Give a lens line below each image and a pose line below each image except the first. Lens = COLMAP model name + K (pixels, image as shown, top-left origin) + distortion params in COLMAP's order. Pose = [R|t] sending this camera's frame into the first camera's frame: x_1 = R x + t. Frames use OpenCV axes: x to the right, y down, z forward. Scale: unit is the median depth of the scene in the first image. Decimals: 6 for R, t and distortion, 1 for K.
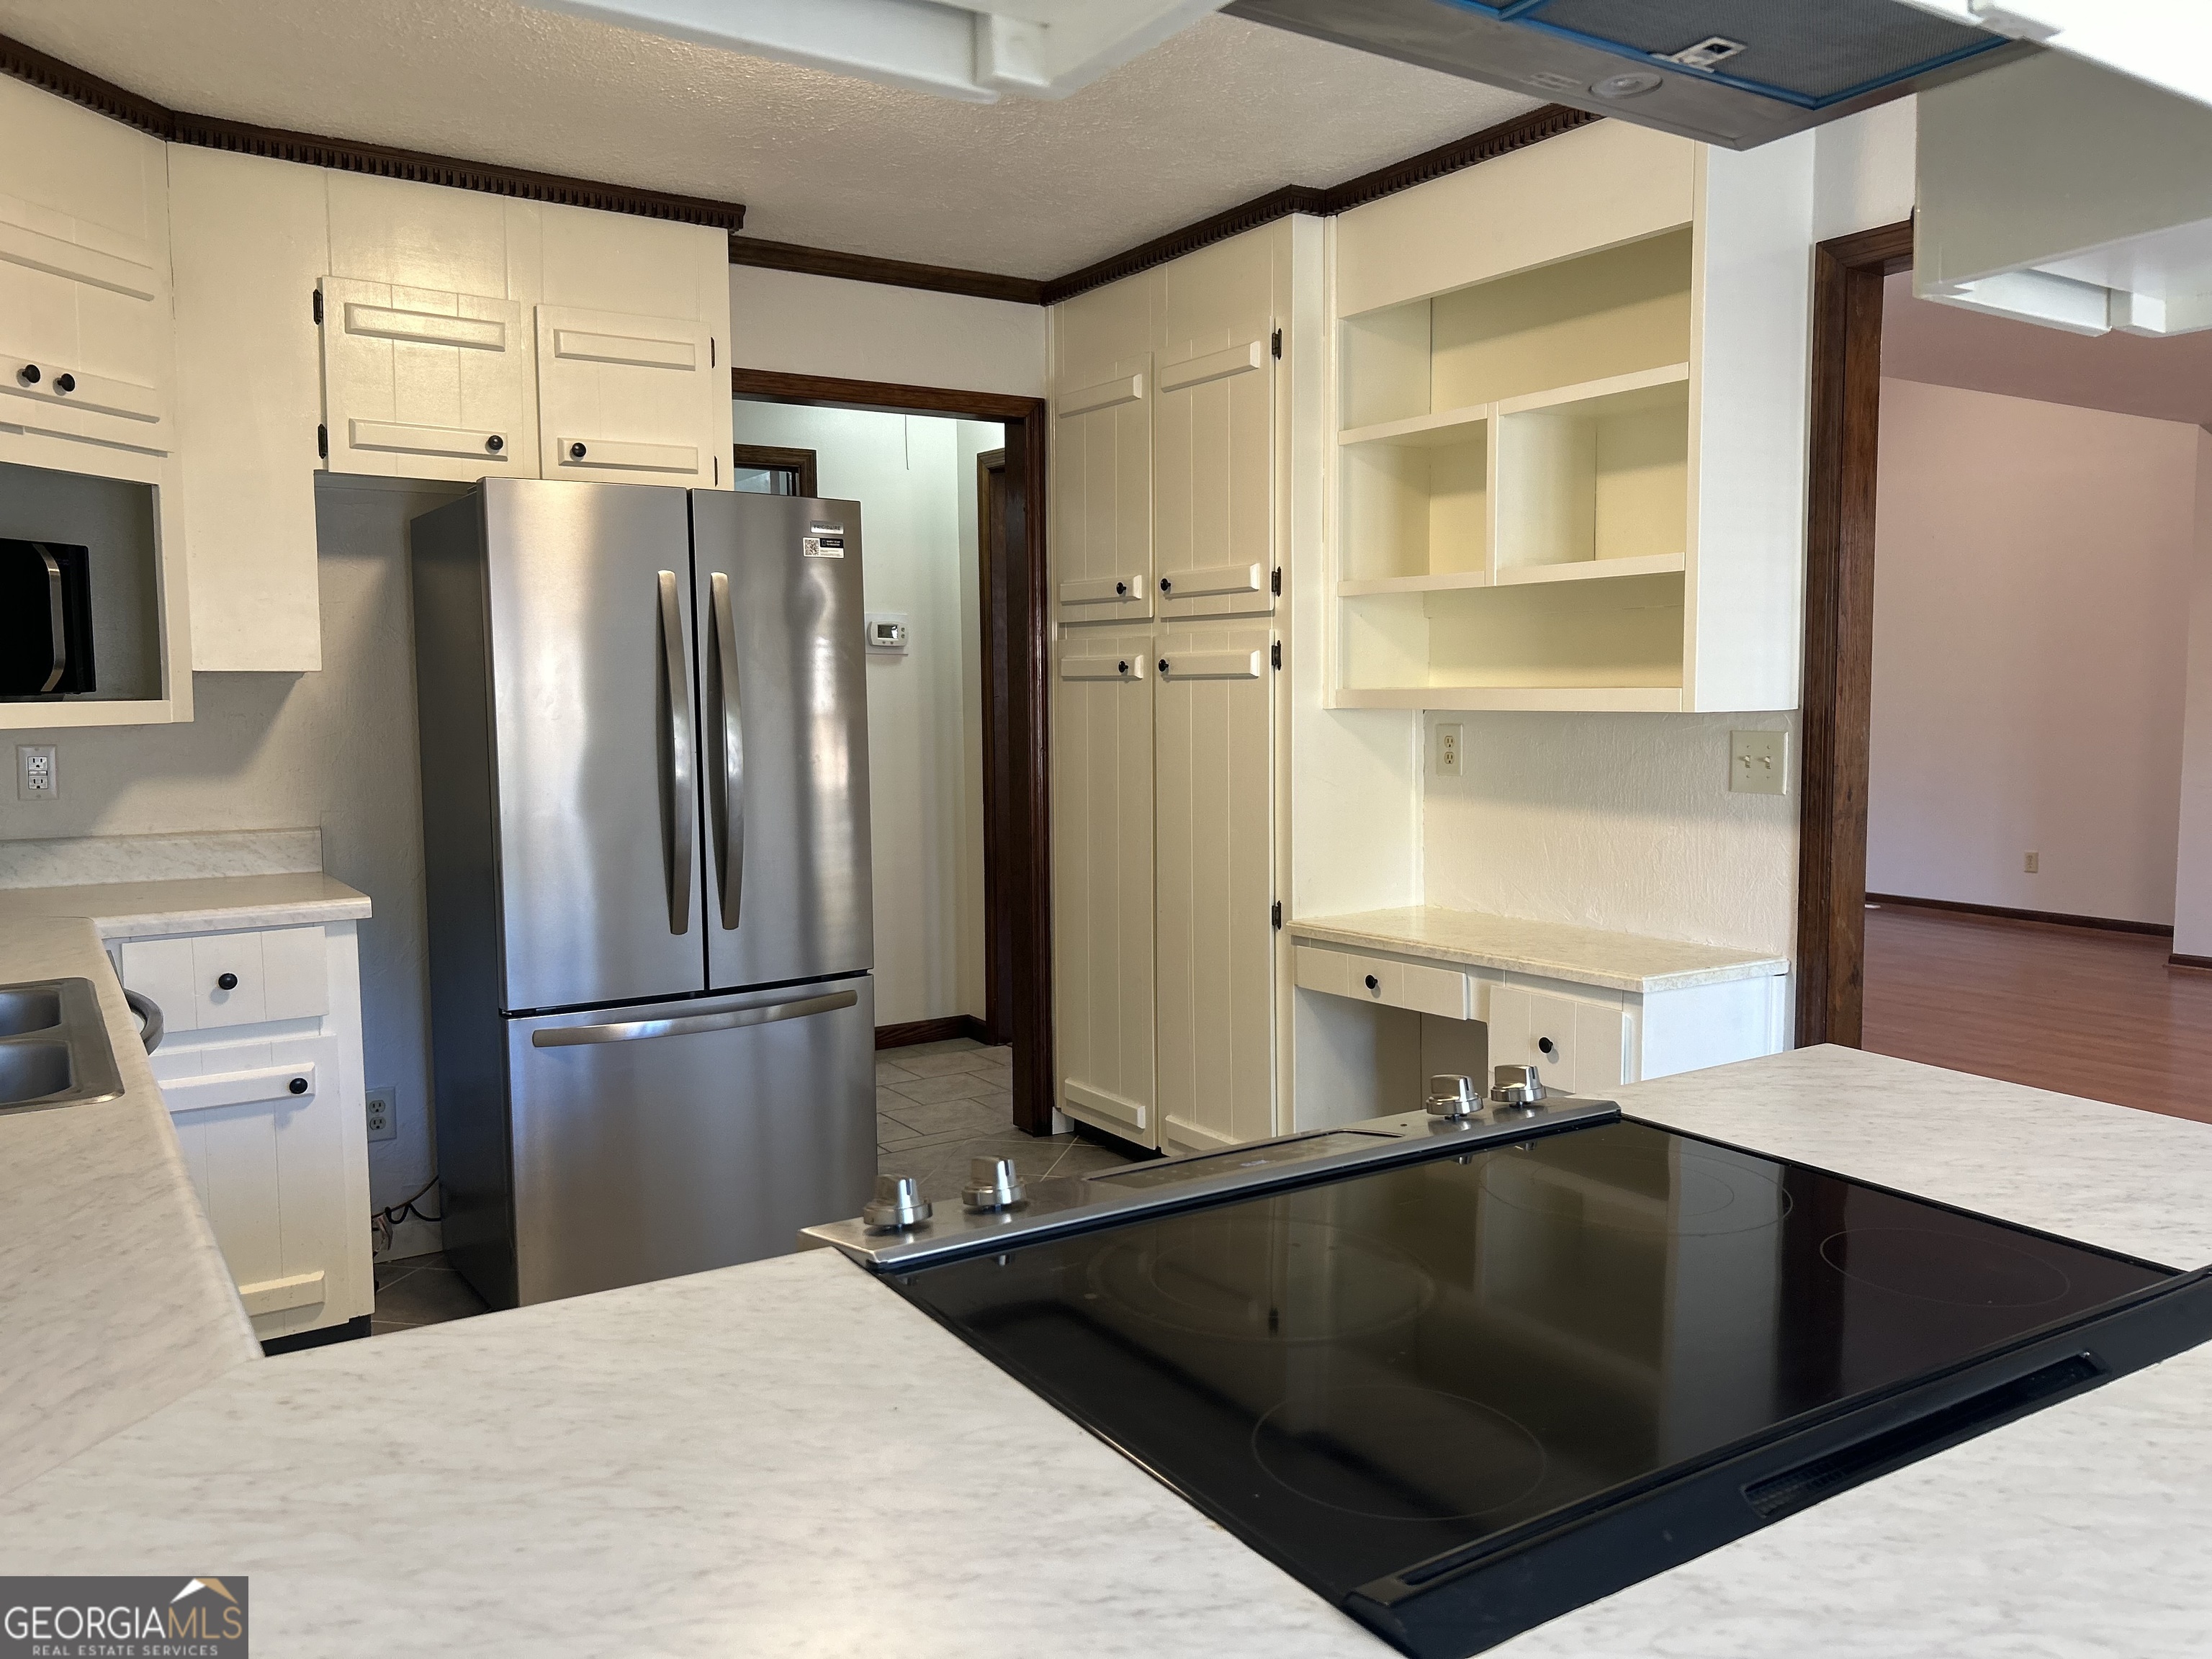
lens RADIAL K [[1657.7, 0, 1115.6], [0, 1657.7, 812.4], [0, 0, 1]] dist [0.063369, -0.061582]
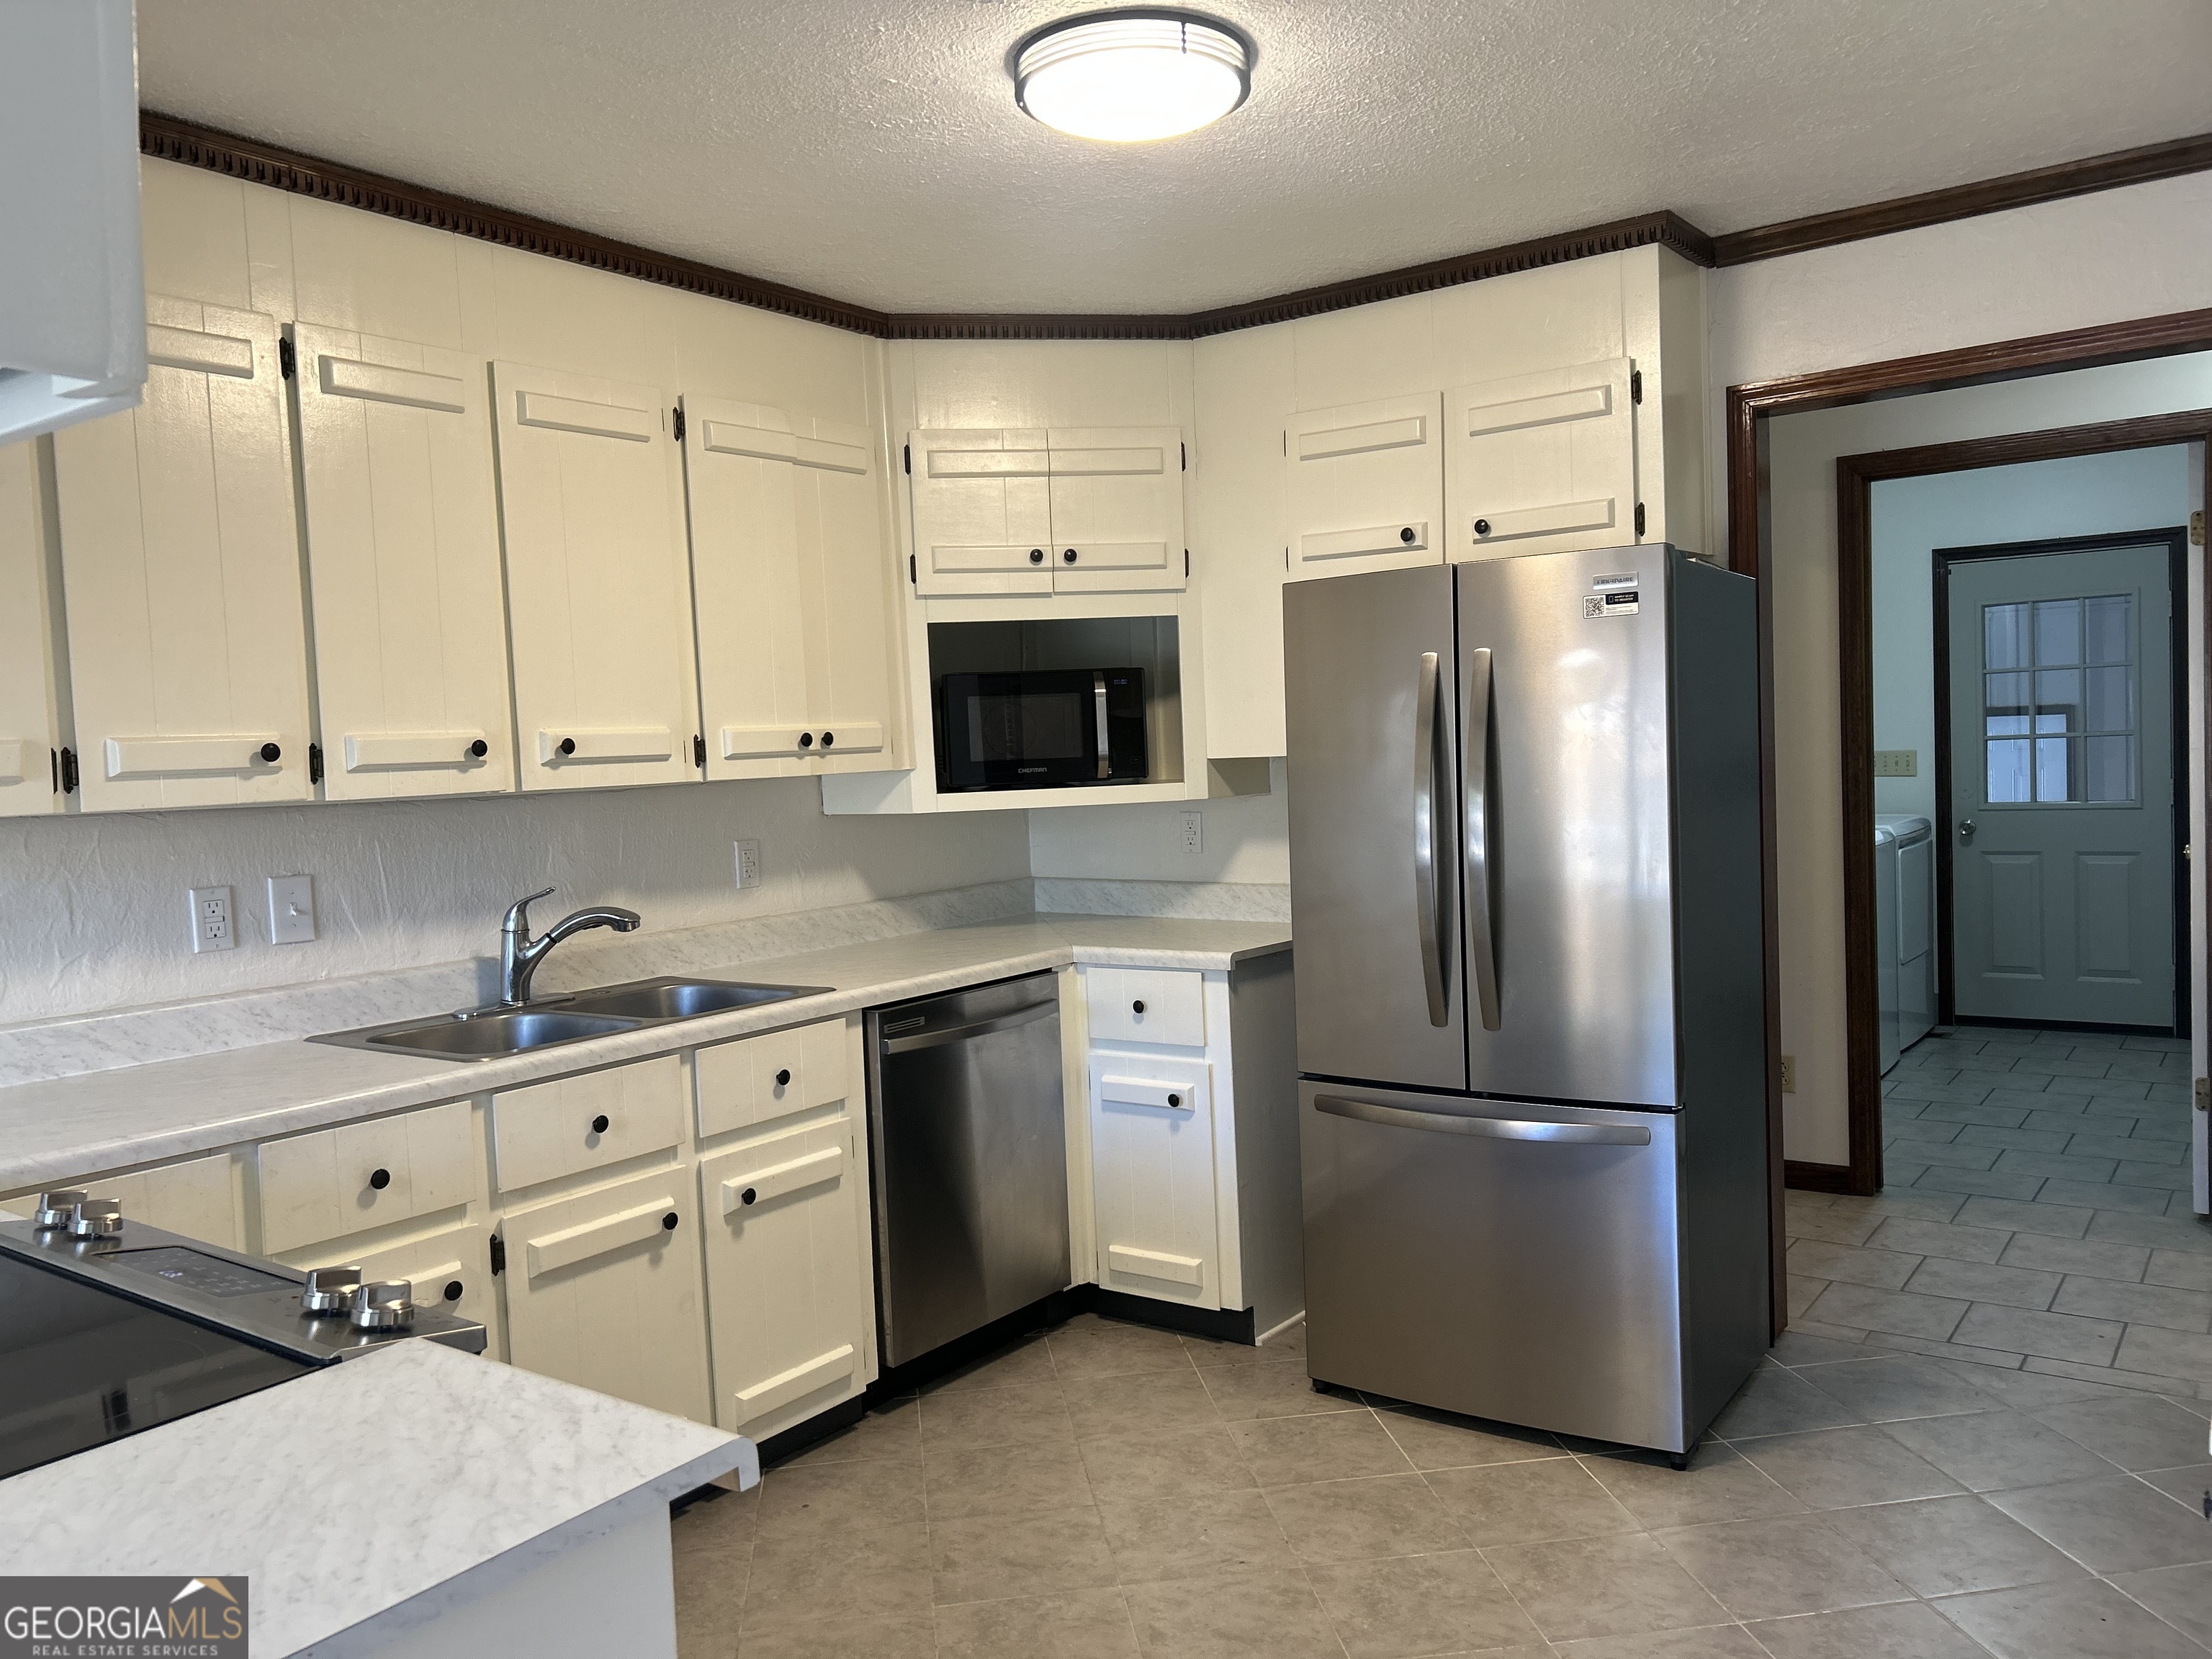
lens RADIAL K [[1657.7, 0, 1114.2], [0, 1657.7, 841.7], [0, 0, 1]] dist [0.063369, -0.061582]
pose [[0.355468, 0.047178, -0.933497, 0.584218], [-0.034606, 0.998705, 0.037296, -0.065240], [0.934047, 0.019047, 0.356641, 0.491381]]
